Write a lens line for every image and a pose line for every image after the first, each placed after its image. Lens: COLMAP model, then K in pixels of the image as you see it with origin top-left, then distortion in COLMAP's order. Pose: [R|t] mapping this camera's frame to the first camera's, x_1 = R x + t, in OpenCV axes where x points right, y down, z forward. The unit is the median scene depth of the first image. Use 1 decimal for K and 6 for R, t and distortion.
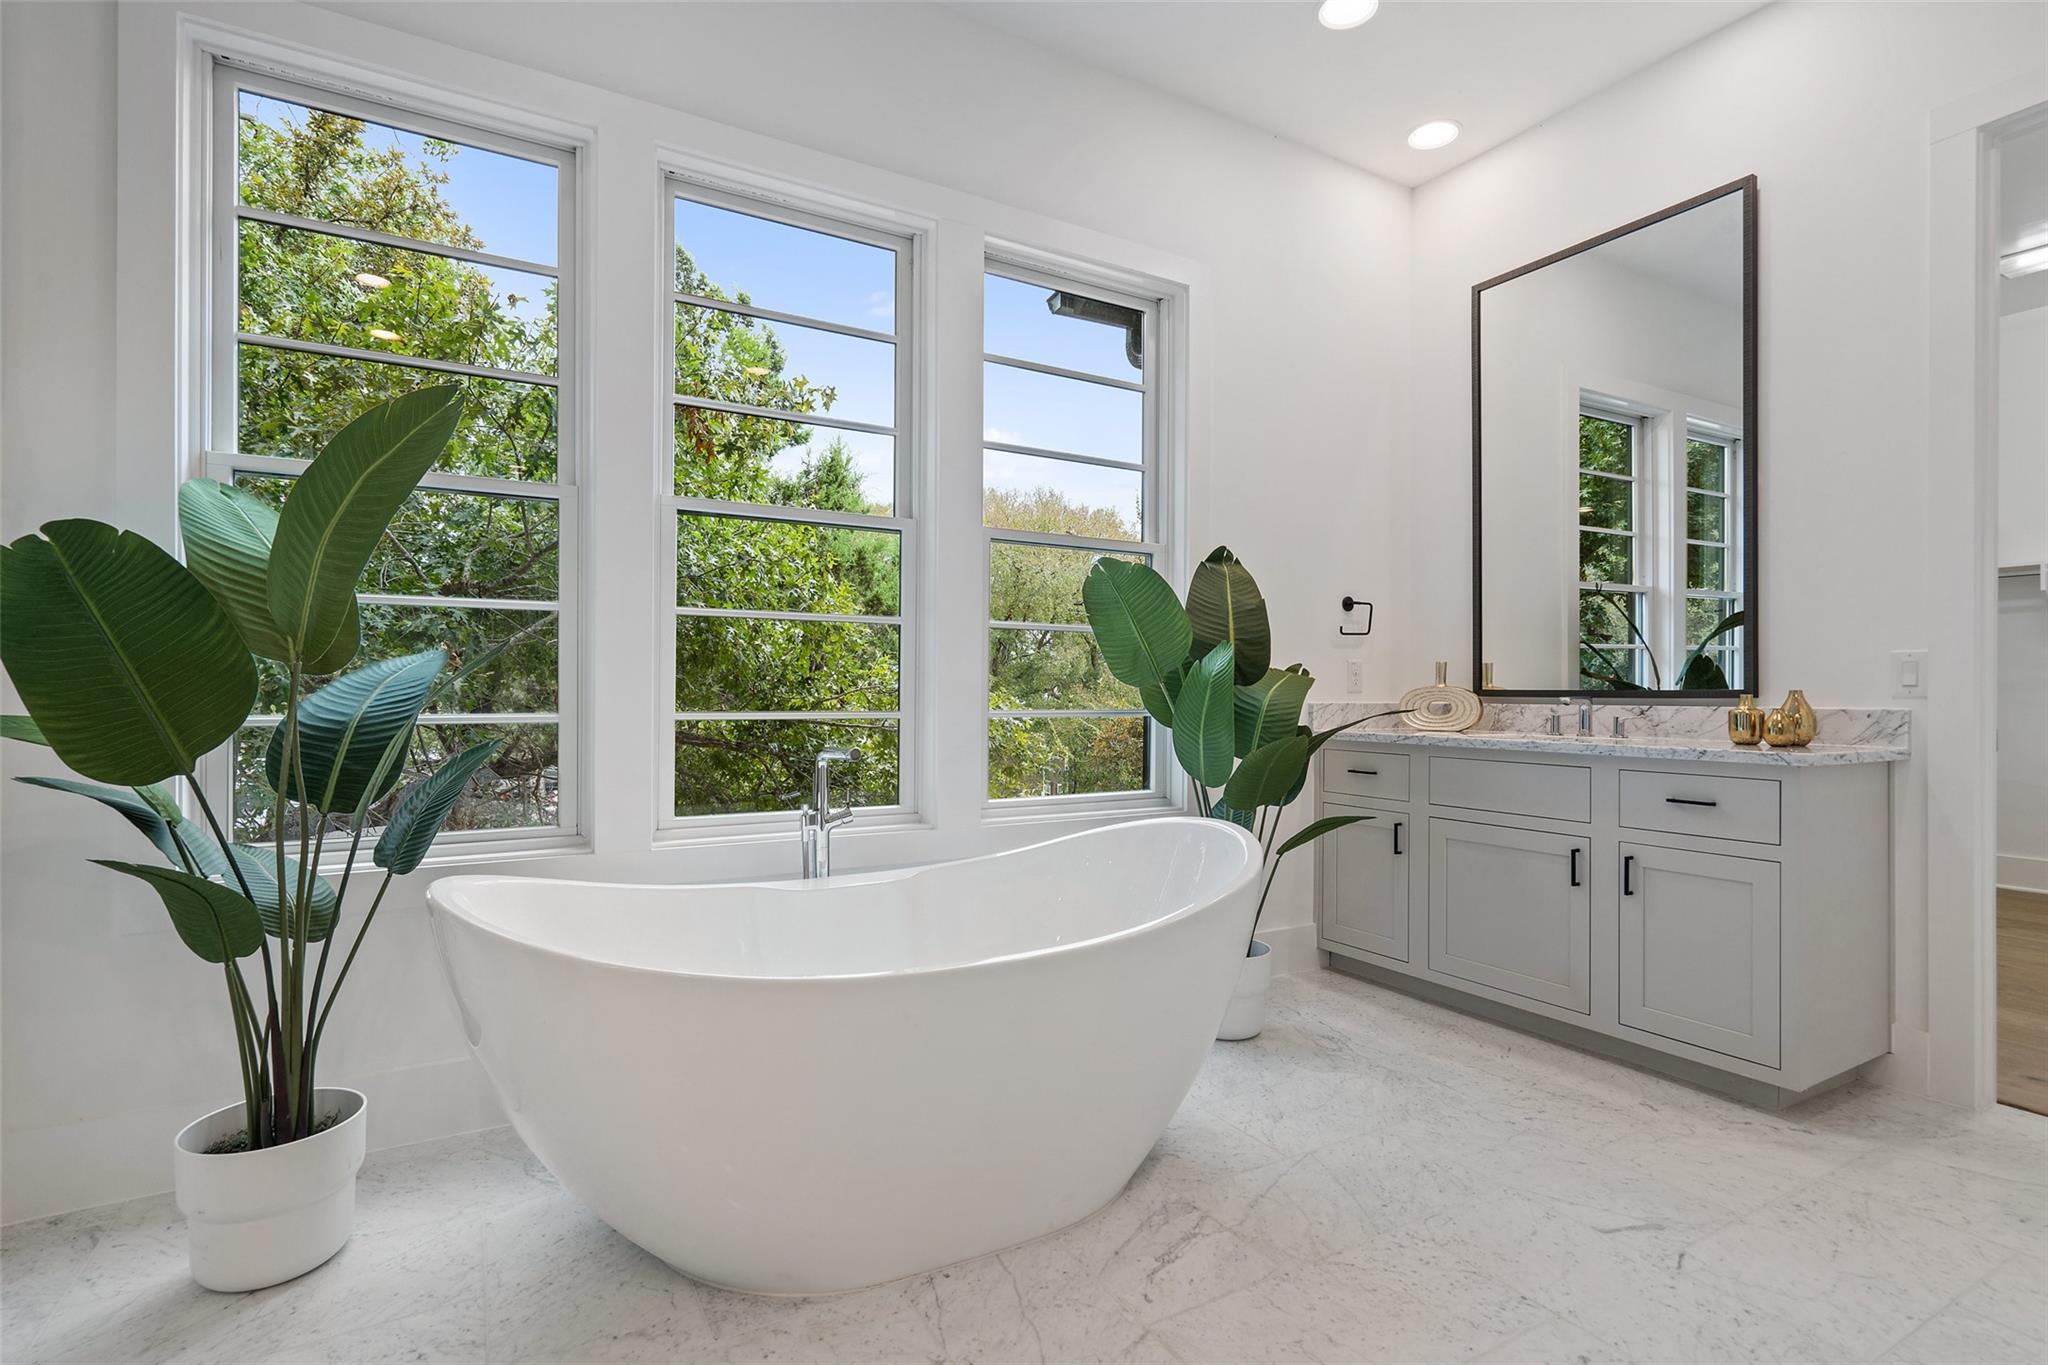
lens RADIAL K [[967.5, 0, 1030.6], [0, 967.5, 689.4], [0, 0, 1]] dist [-0.004141, -0.000861]
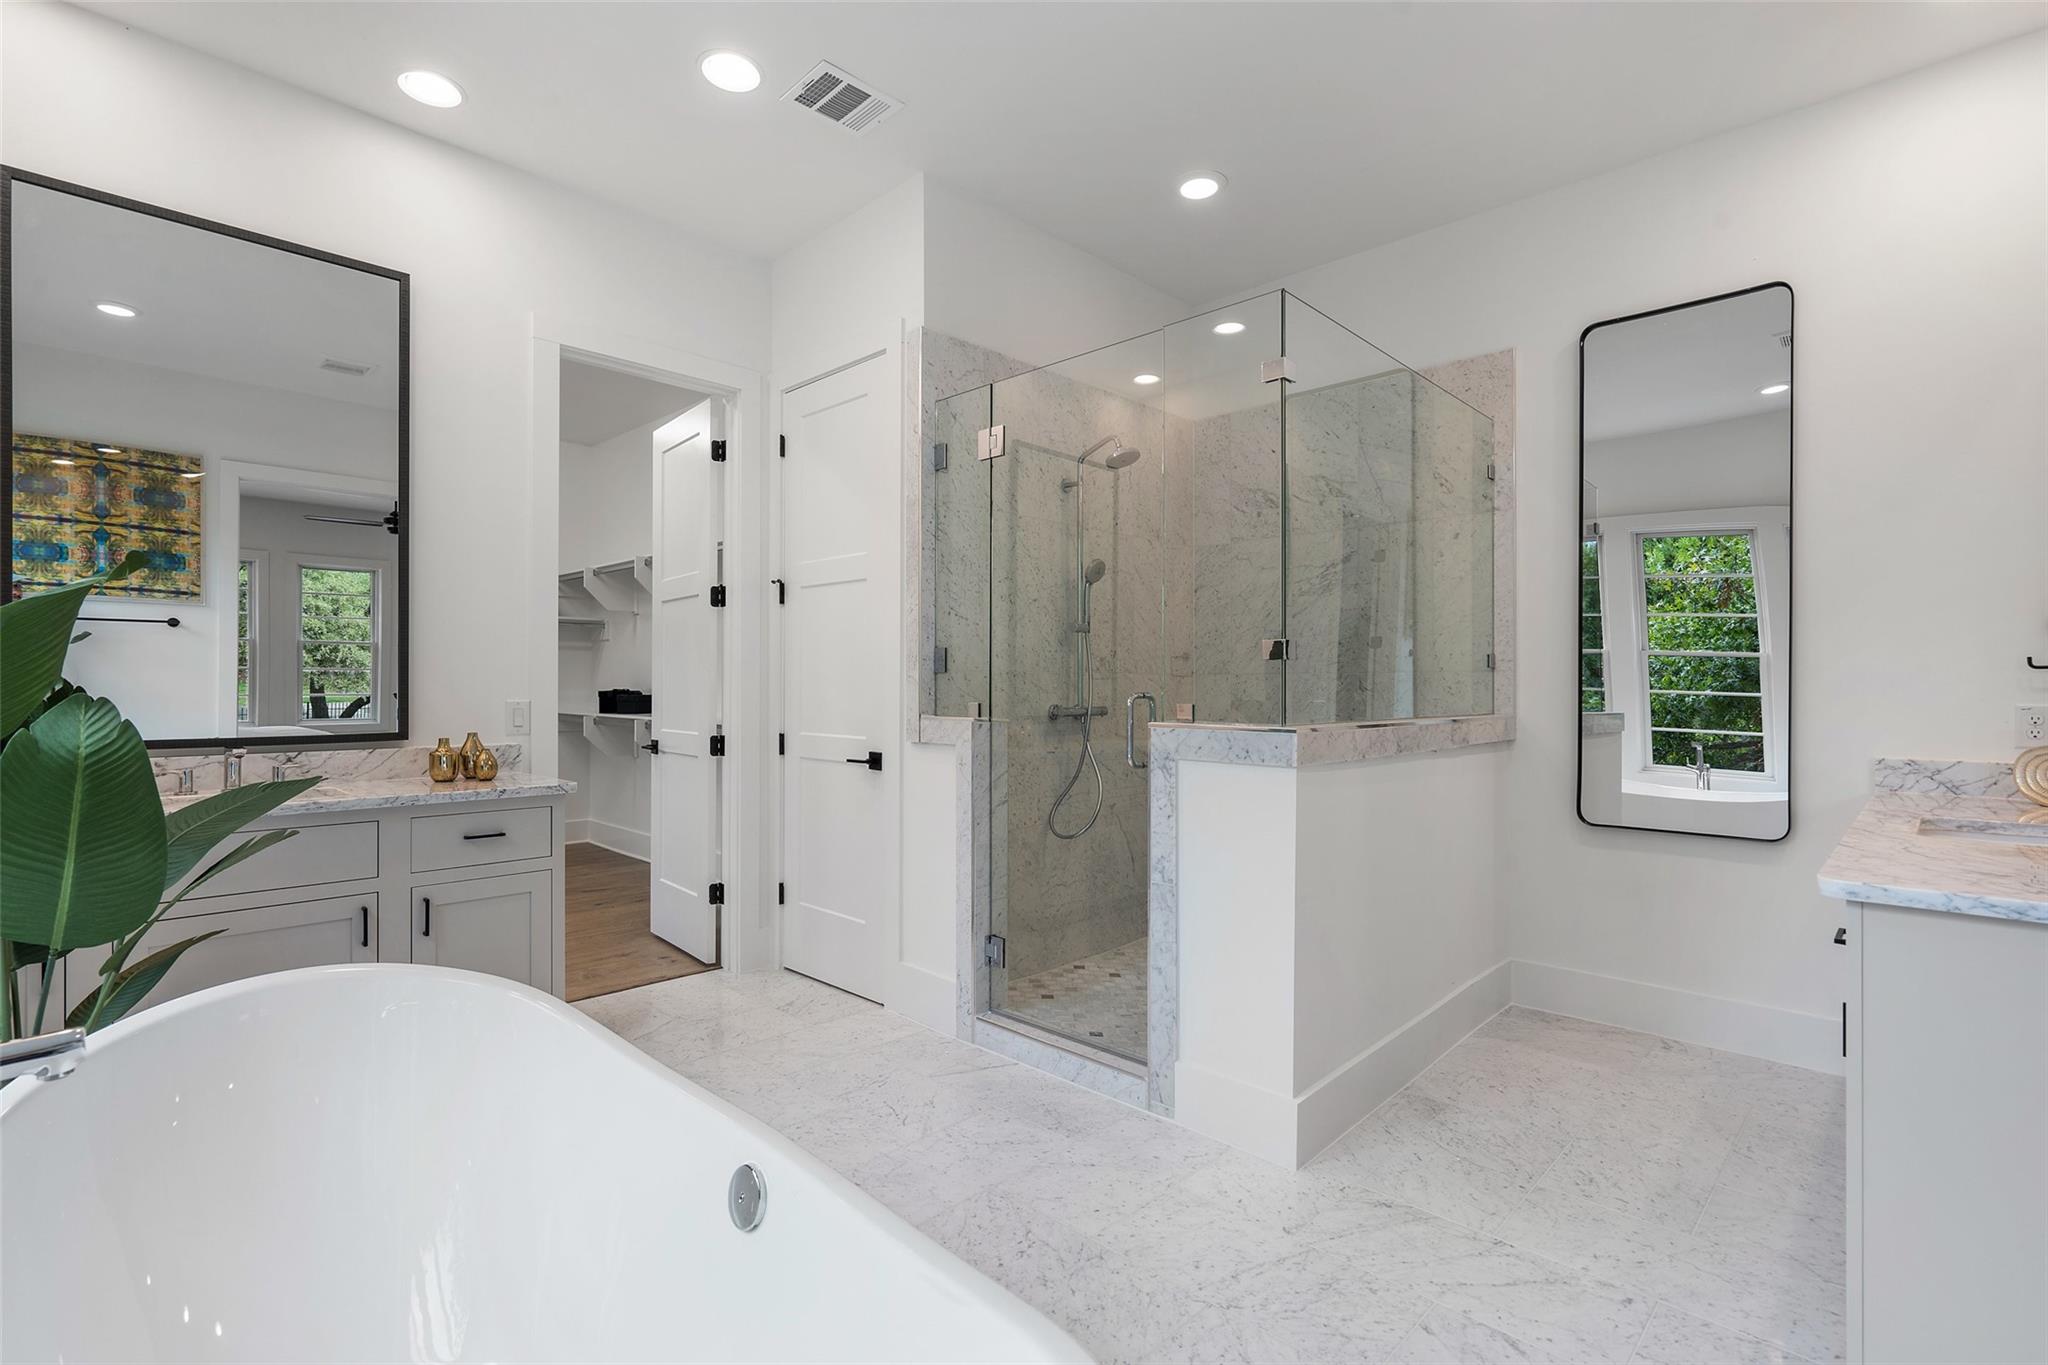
lens RADIAL K [[935.7, 0, 1023.6], [0, 935.7, 687.8], [0, 0, 1]] dist [-0.002219, -0.000286]
pose [[-0.267504, -0.005037, 0.963544, -0.553471], [-0.006070, 0.999975, 0.003542, -0.067099], [-0.963538, -0.004902, -0.267528, 0.665857]]
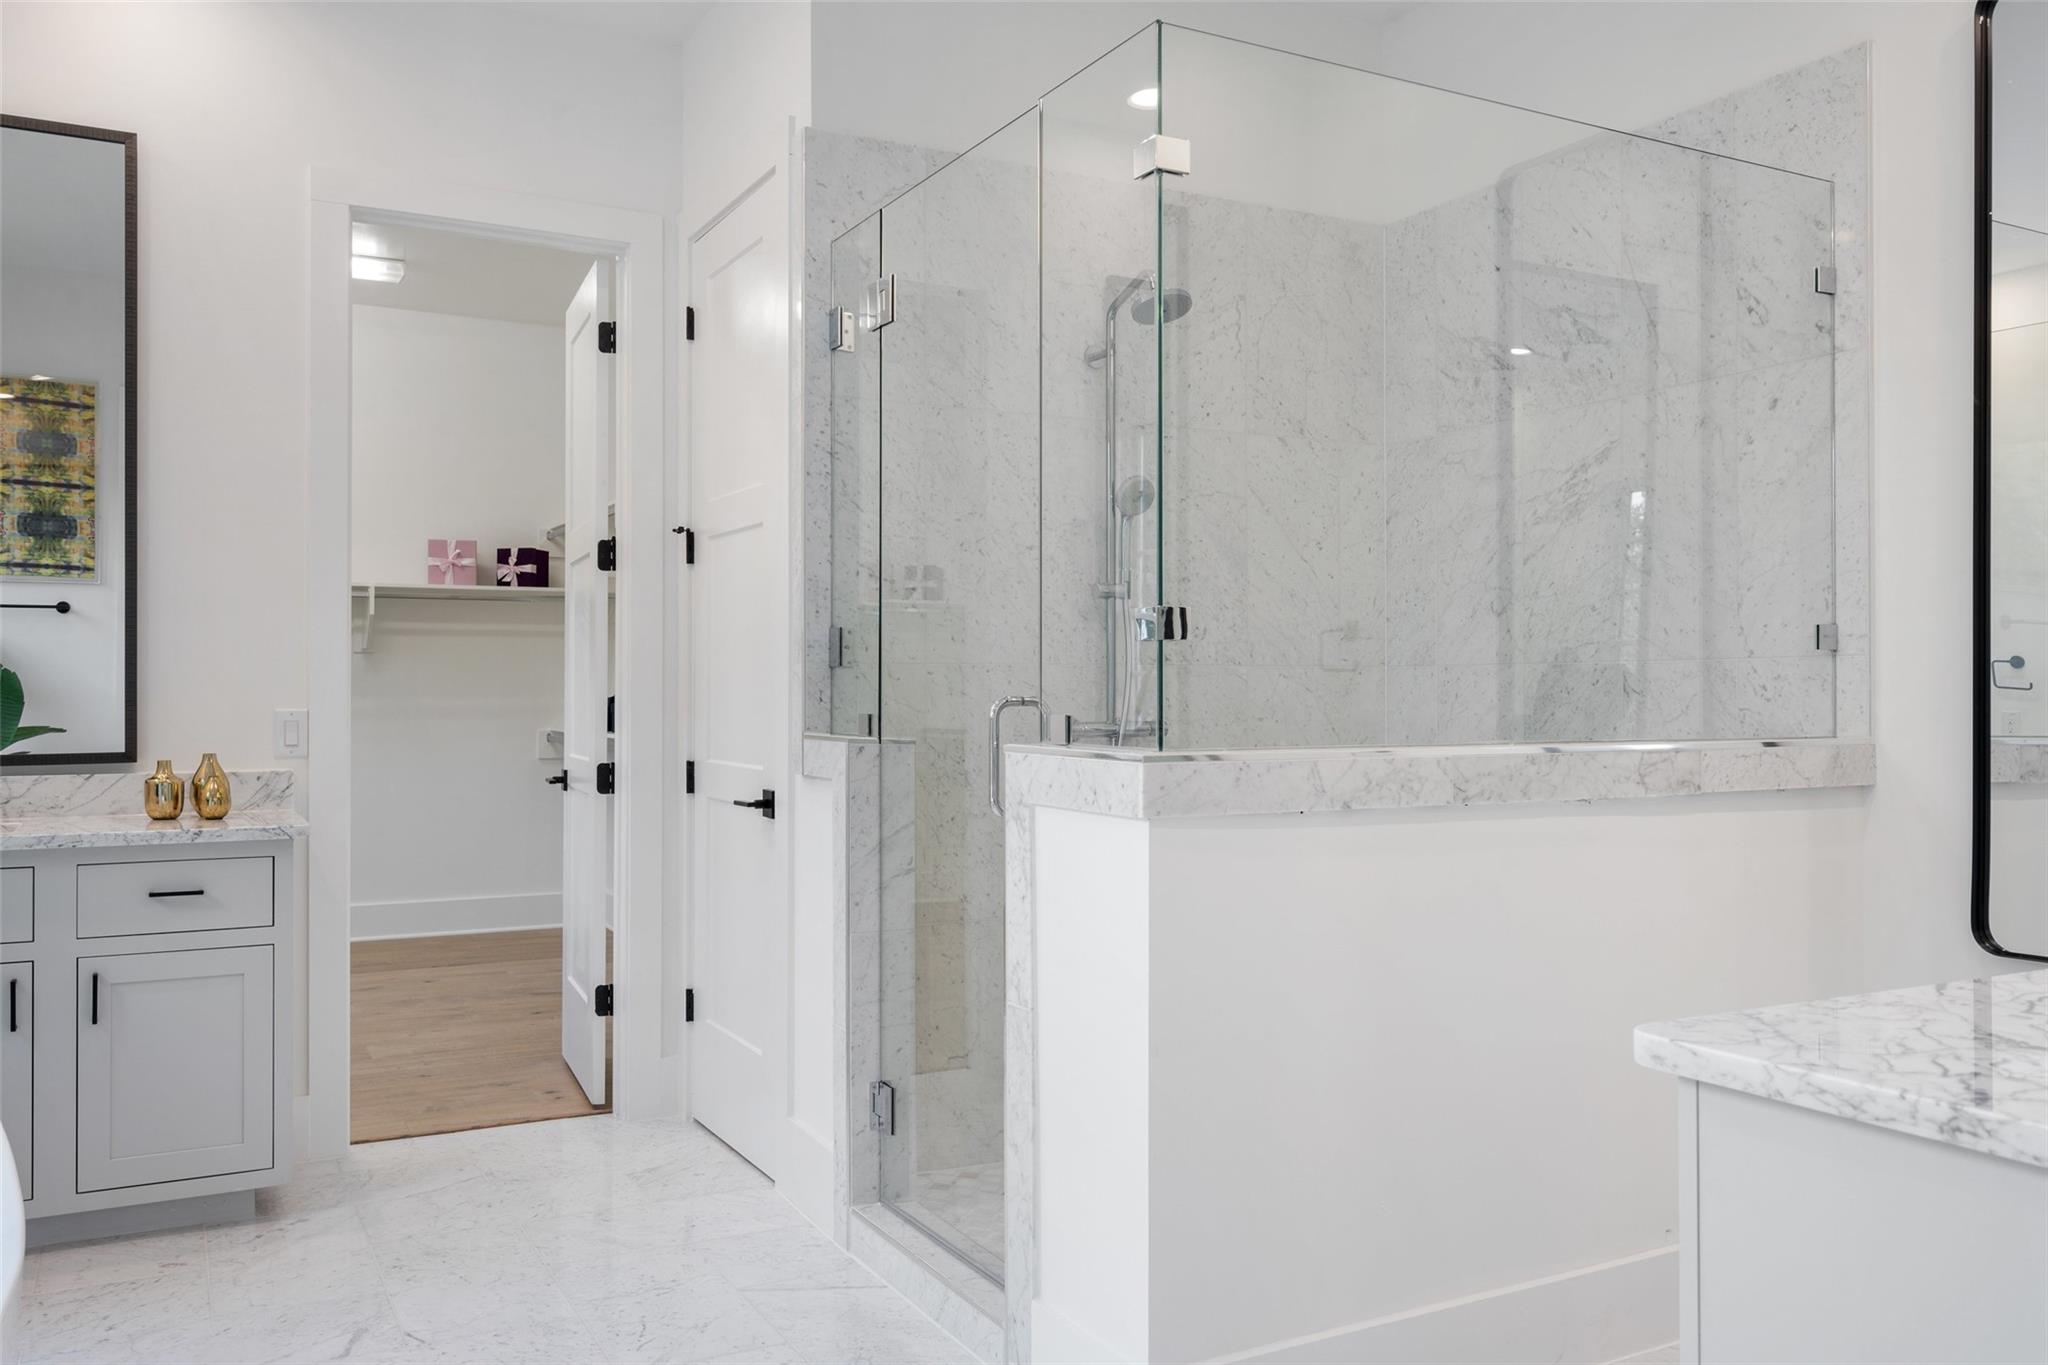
lens RADIAL K [[1597.5, 0, 1021.7], [0, 1597.5, 684.2], [0, 0, 1]] dist [0.014069, -0.003624]
pose [[0.031635, 0.001176, 0.999499, -0.683586], [-0.002573, 0.999996, -0.001095, -0.065973], [-0.999496, -0.002537, 0.031637, 0.211403]]
